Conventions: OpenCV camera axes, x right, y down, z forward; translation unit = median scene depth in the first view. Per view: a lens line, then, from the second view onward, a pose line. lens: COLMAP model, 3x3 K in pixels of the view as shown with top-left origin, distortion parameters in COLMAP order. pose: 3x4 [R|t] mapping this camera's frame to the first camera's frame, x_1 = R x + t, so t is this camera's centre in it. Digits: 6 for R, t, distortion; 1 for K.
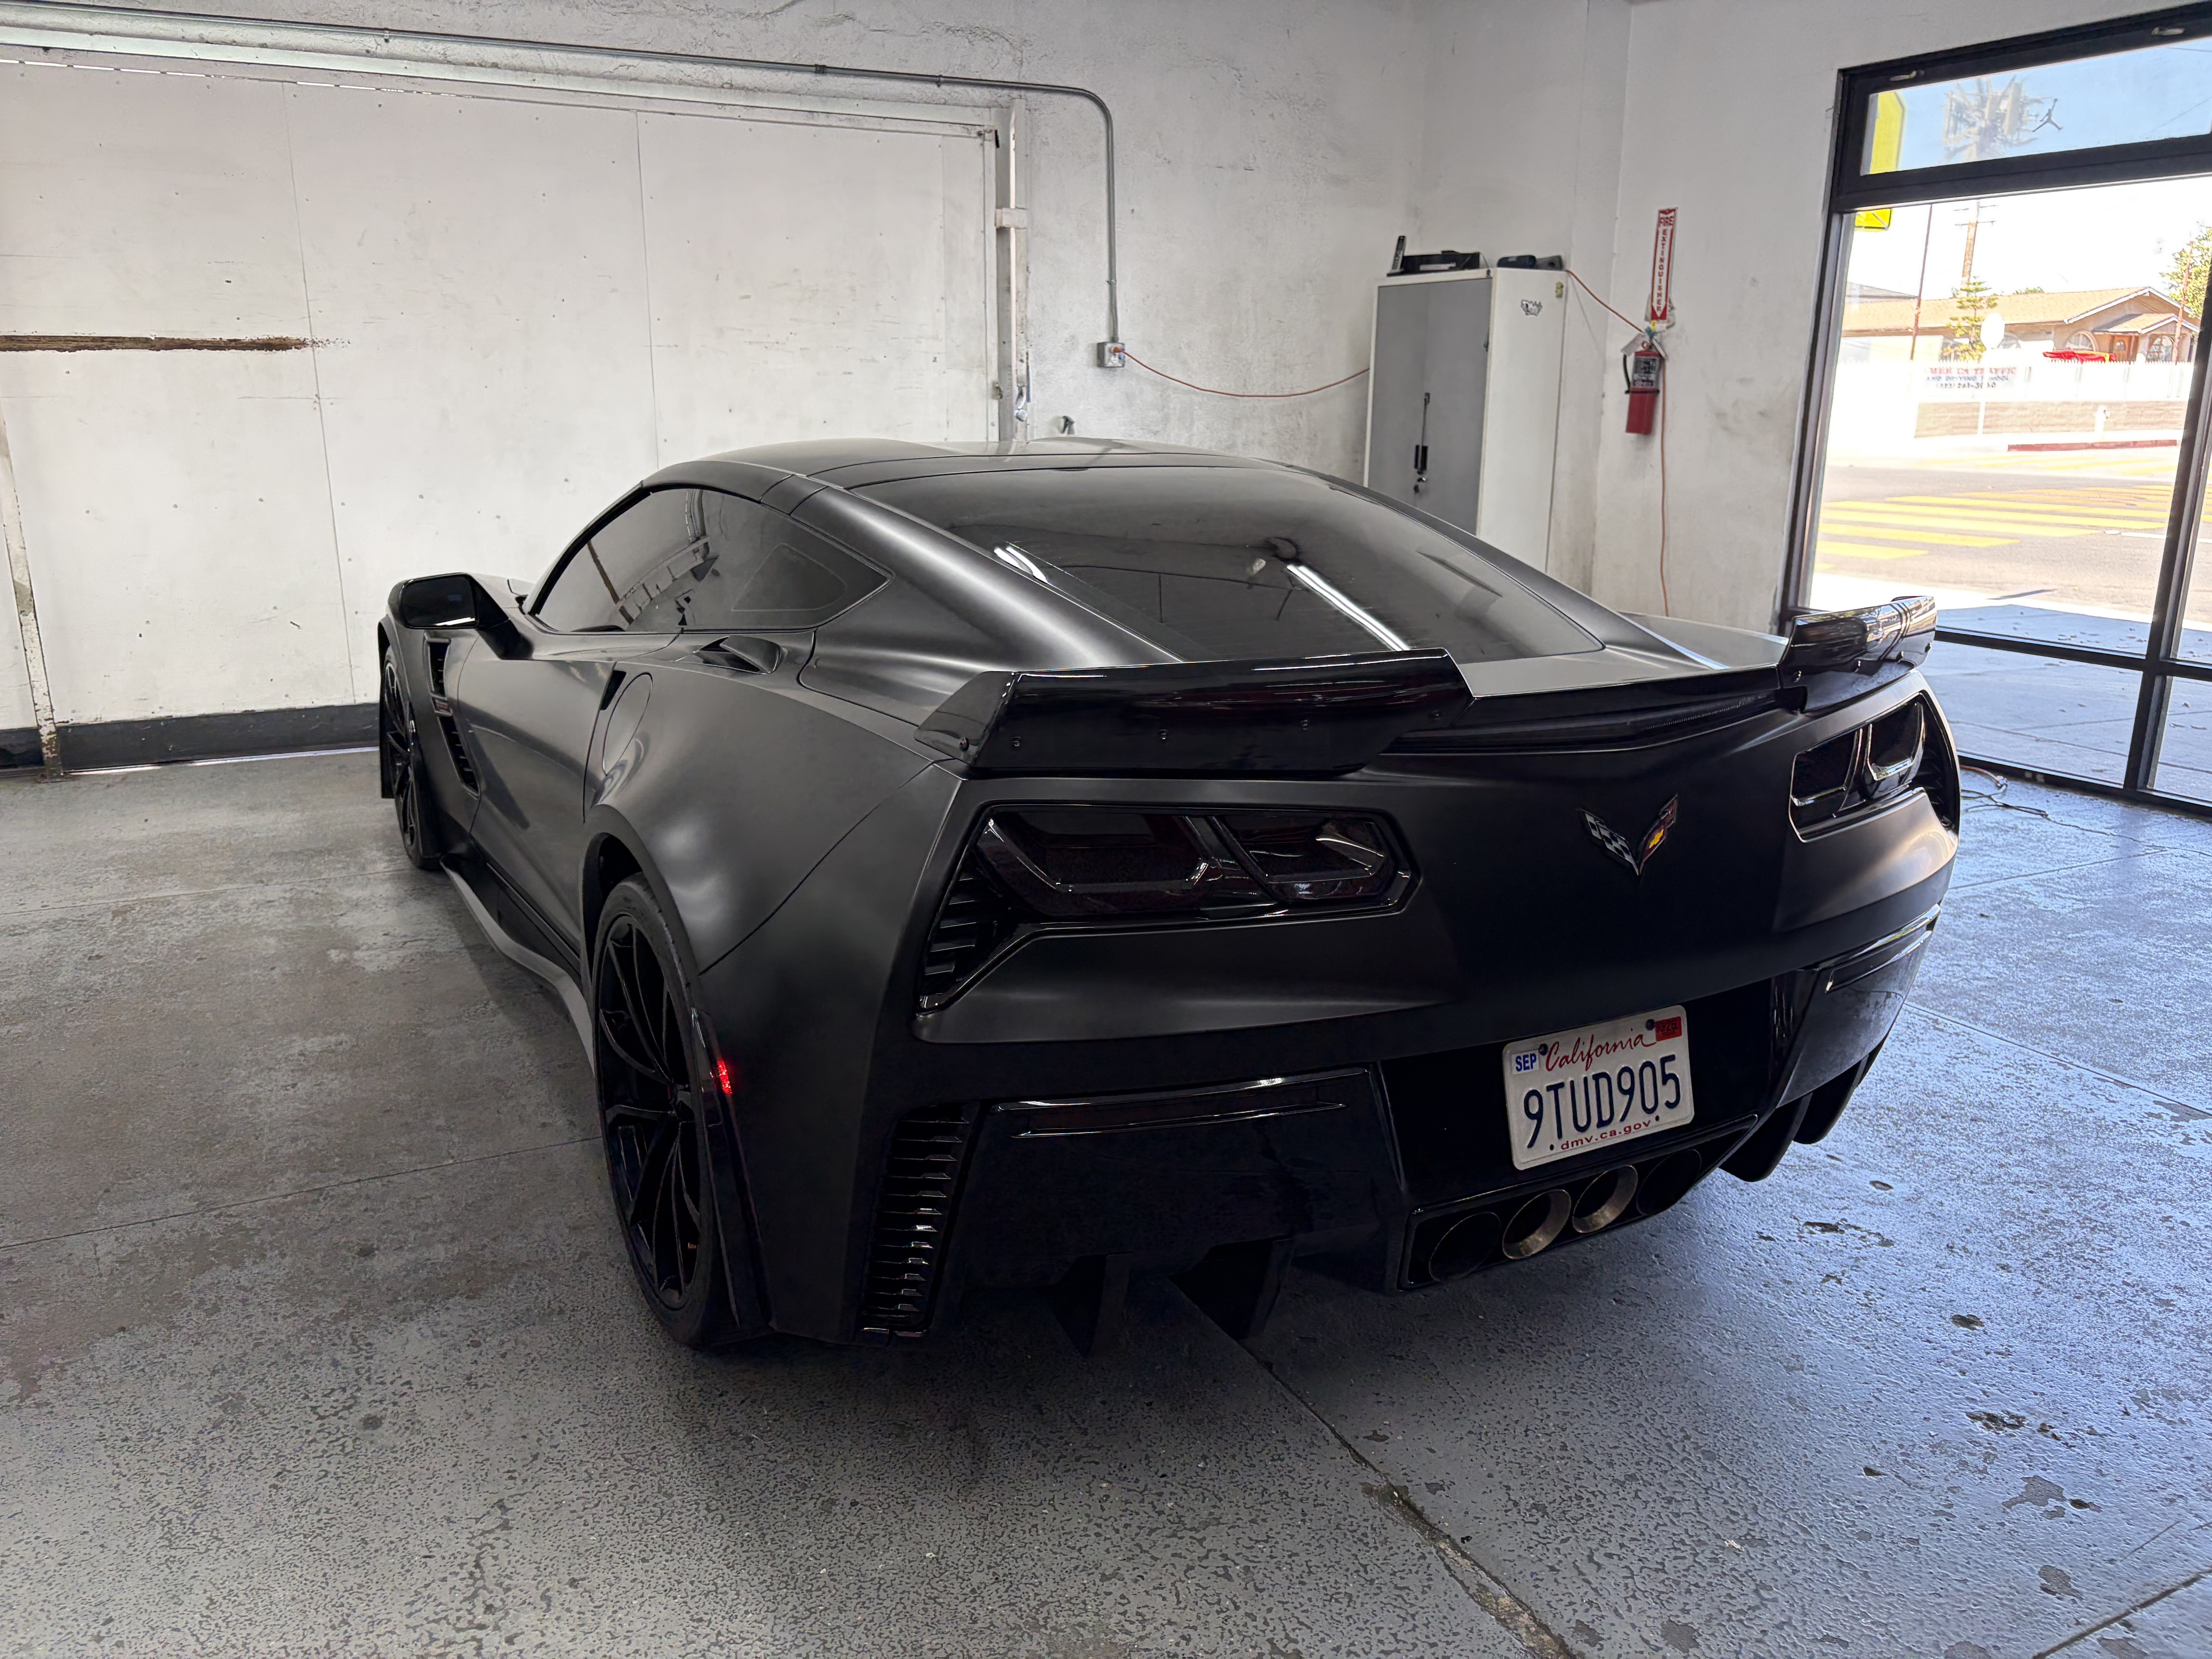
lens RADIAL K [[1670.8, 0, 1090.3], [0, 1670.8, 826.4], [0, 0, 1]] dist [0.046351, -0.047895]
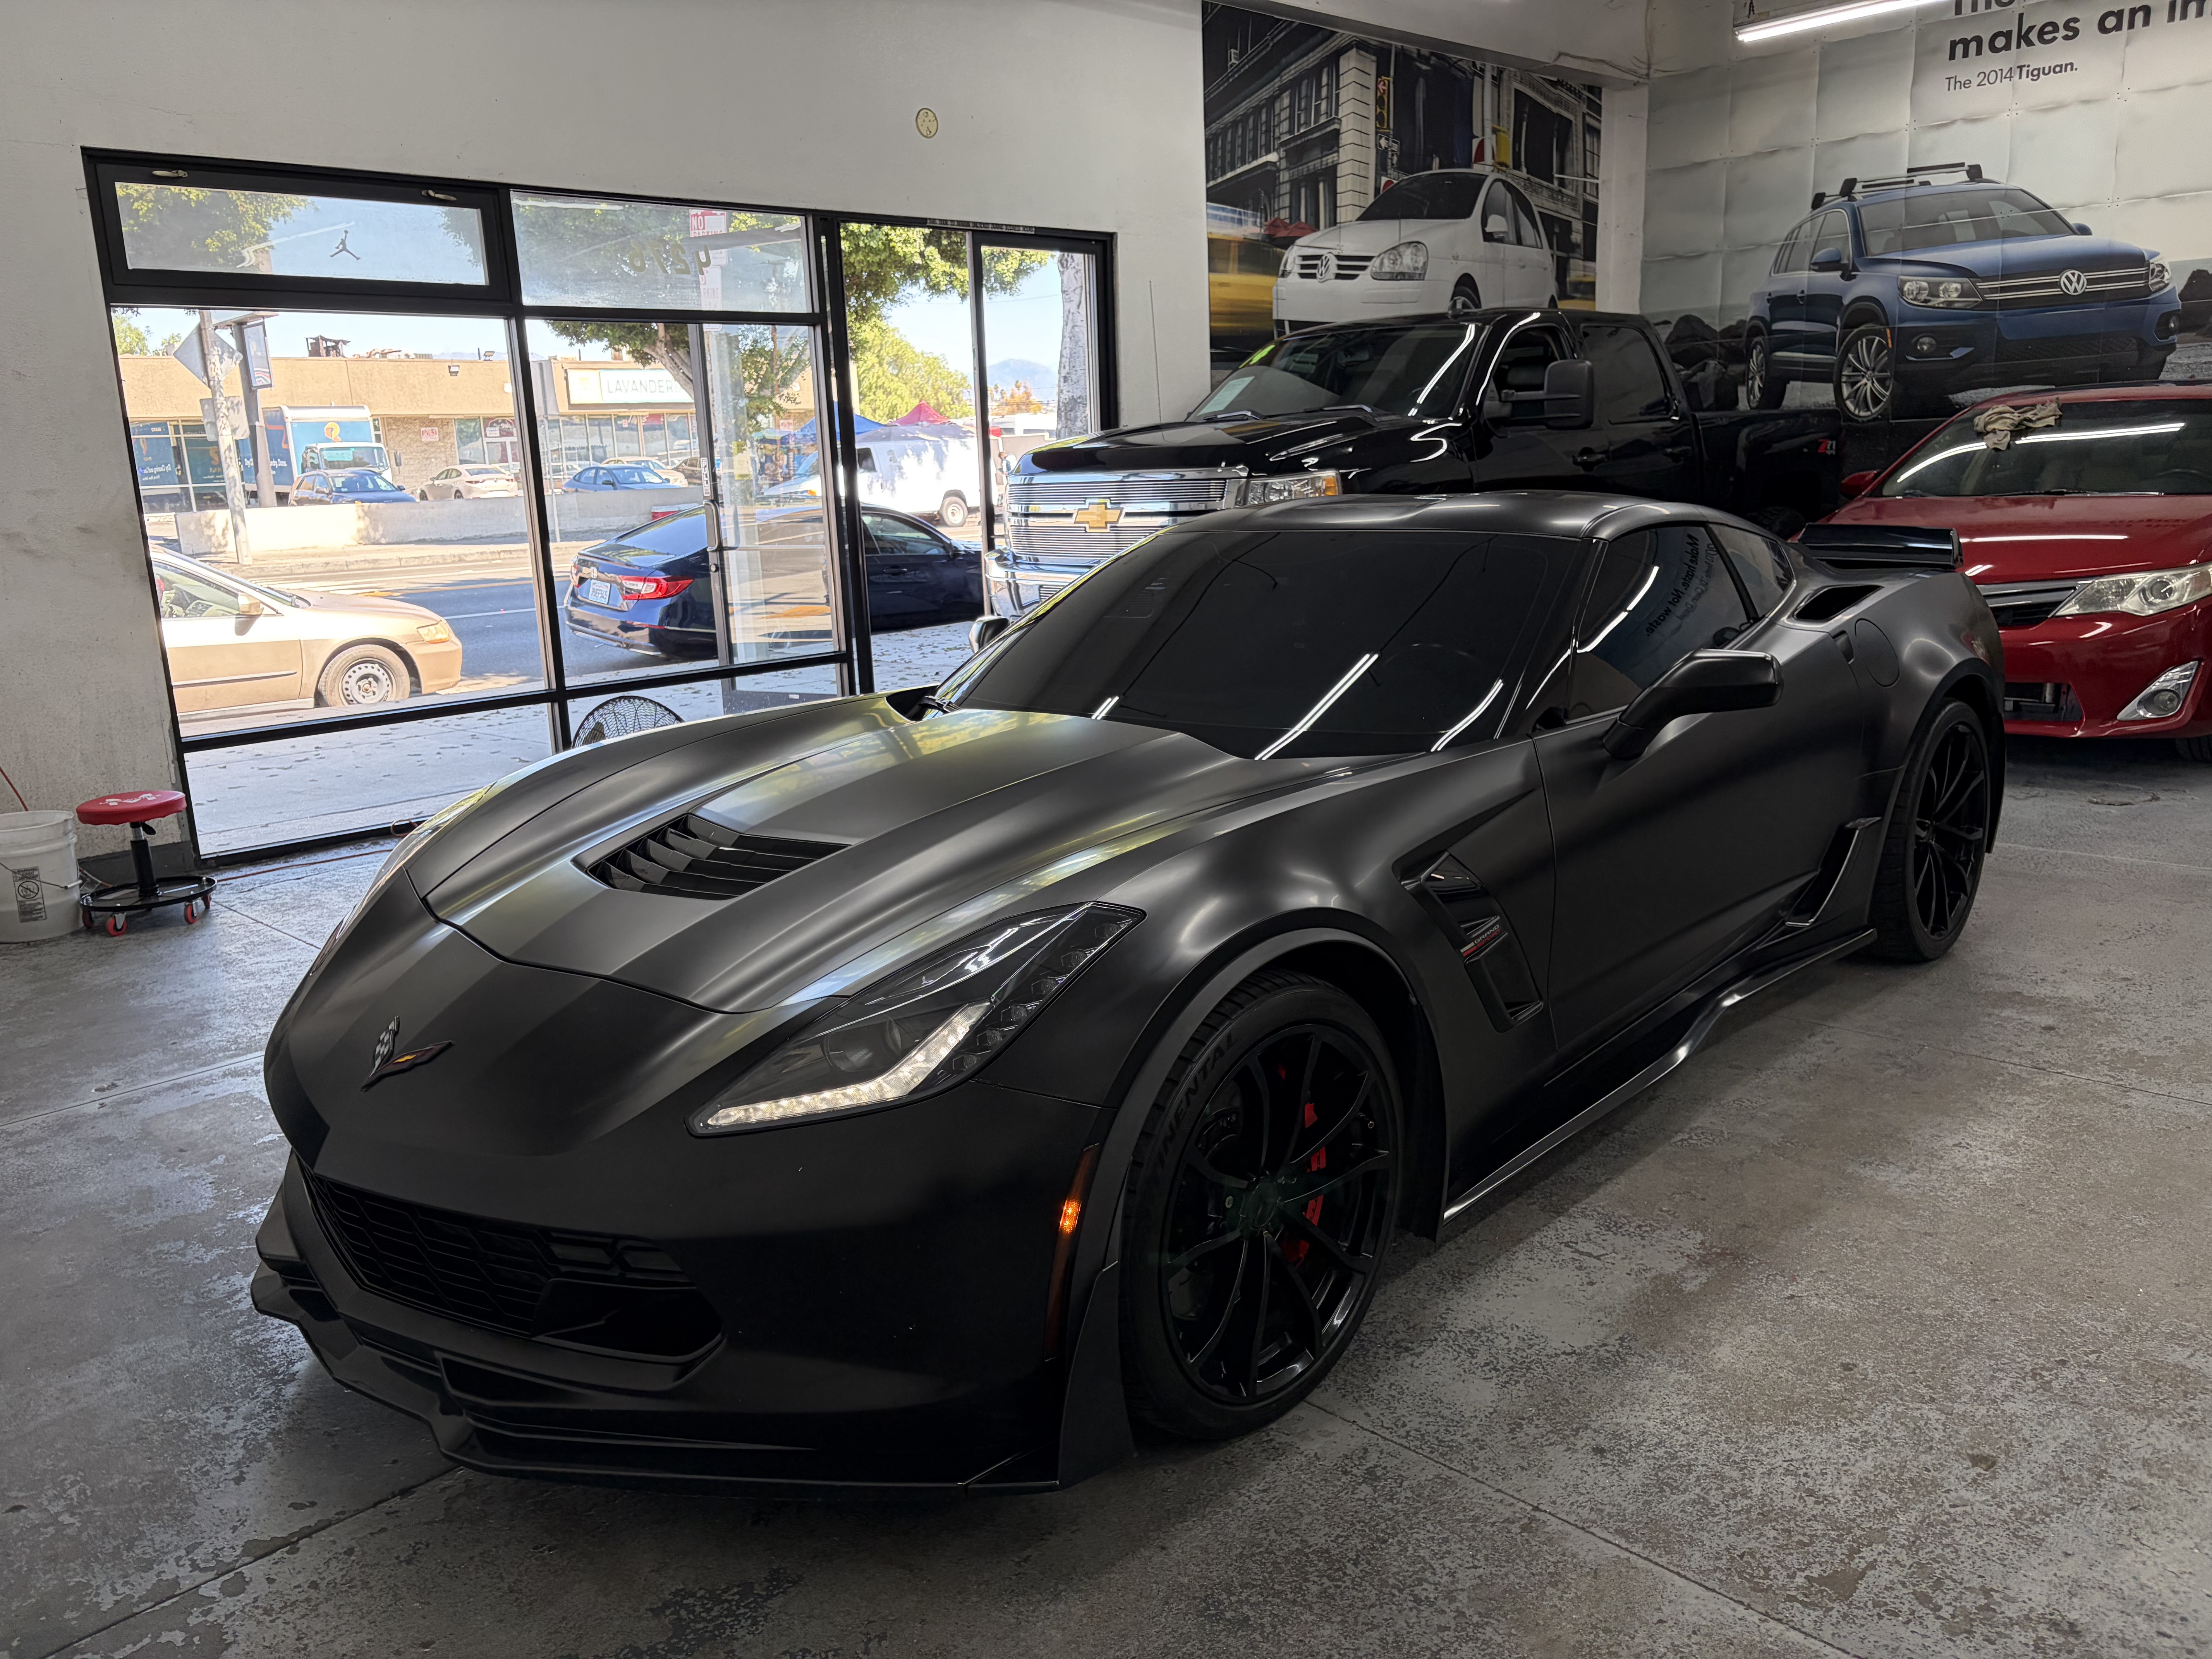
lens RADIAL K [[1670.8, 0, 1100.2], [0, 1670.8, 830.7], [0, 0, 1]] dist [0.046351, -0.047895]
pose [[-0.307623, -0.201273, 0.929977, -0.626538], [0.278773, 0.915418, 0.290336, -0.228886], [-0.909755, 0.348567, -0.225494, 0.845425]]
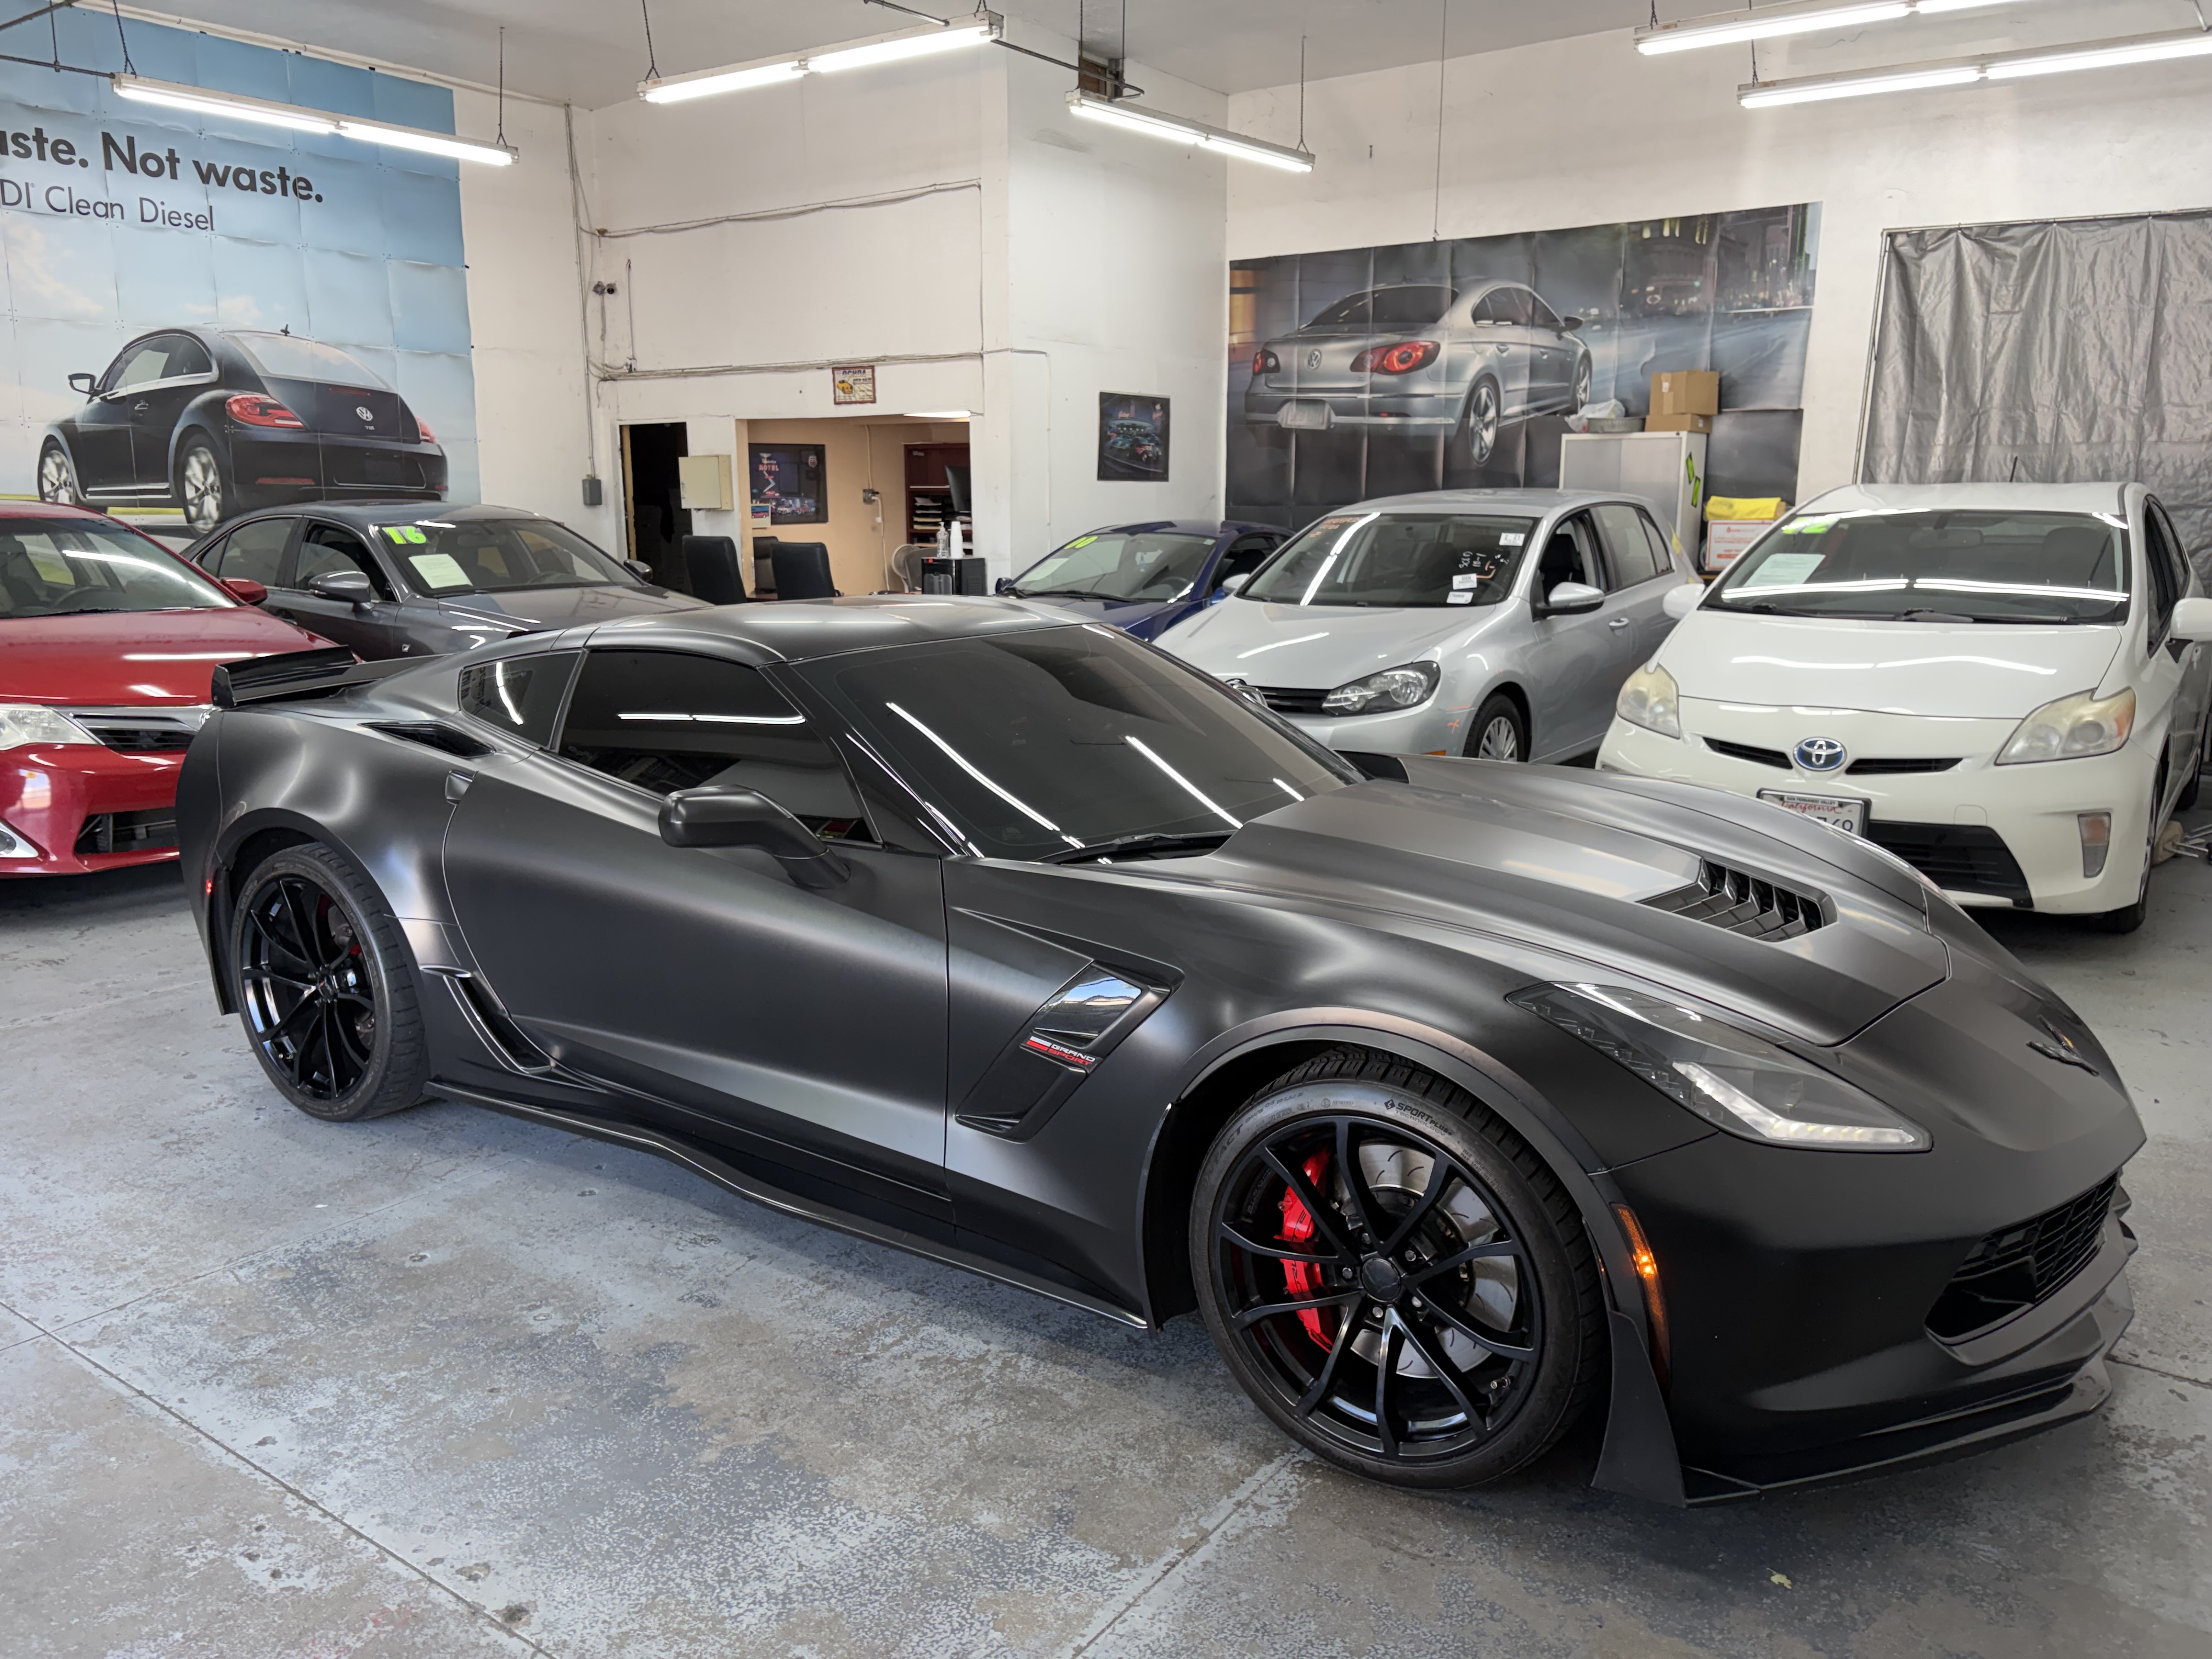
lens RADIAL K [[1670.8, 0, 1097.3], [0, 1670.8, 841.8], [0, 0, 1]] dist [0.046351, -0.047895]
pose [[-0.889273, 0.091730, -0.448084, 0.186745], [-0.115978, 0.902438, 0.414915, -0.322164], [0.442429, 0.420941, -0.791875, 1.139317]]
